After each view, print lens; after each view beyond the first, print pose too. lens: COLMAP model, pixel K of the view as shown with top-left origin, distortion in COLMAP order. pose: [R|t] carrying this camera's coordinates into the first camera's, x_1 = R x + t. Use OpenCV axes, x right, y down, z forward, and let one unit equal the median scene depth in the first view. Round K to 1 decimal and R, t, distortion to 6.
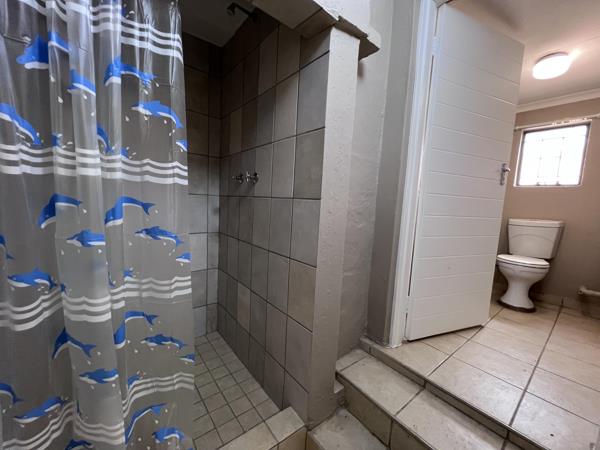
lens RADIAL K [[239.4, 0, 295.5], [0, 239.4, 224.0], [0, 0, 1]] dist [-0.001699, 0.000708]
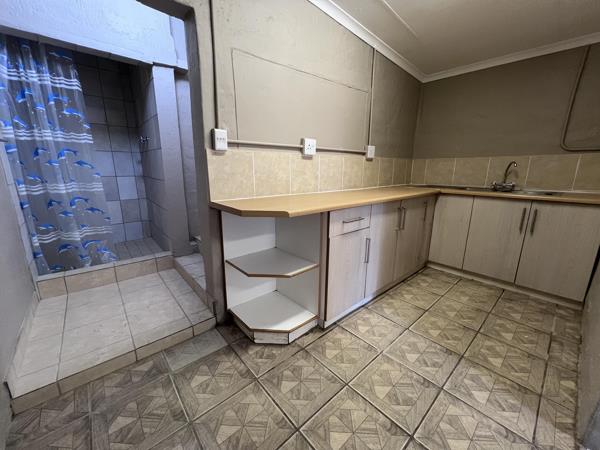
lens RADIAL K [[239.4, 0, 295.7], [0, 239.4, 225.1], [0, 0, 1]] dist [-0.001699, 0.000708]
pose [[0.998722, -0.040610, 0.030099, 1.760749], [0.035774, 0.988529, 0.146732, 0.440923], [-0.035712, -0.145468, 0.988718, -1.863567]]
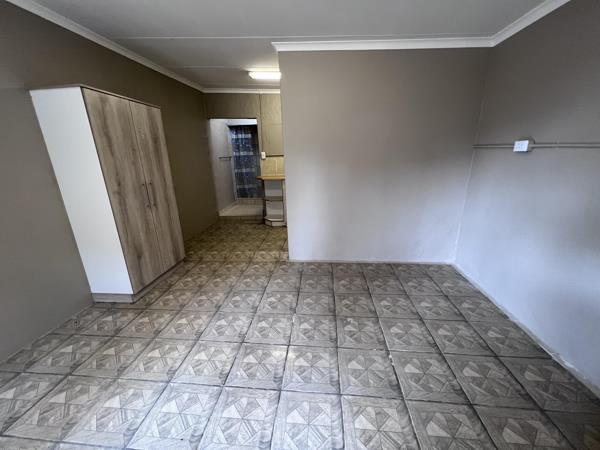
lens RADIAL K [[239.4, 0, 298.5], [0, 239.4, 225.2], [0, 0, 1]] dist [-0.001699, 0.000708]
pose [[0.705902, 0.138673, -0.694602, 6.618535], [-0.001293, 0.980899, 0.194516, 0.581817], [0.708308, -0.136411, 0.692598, -3.732469]]
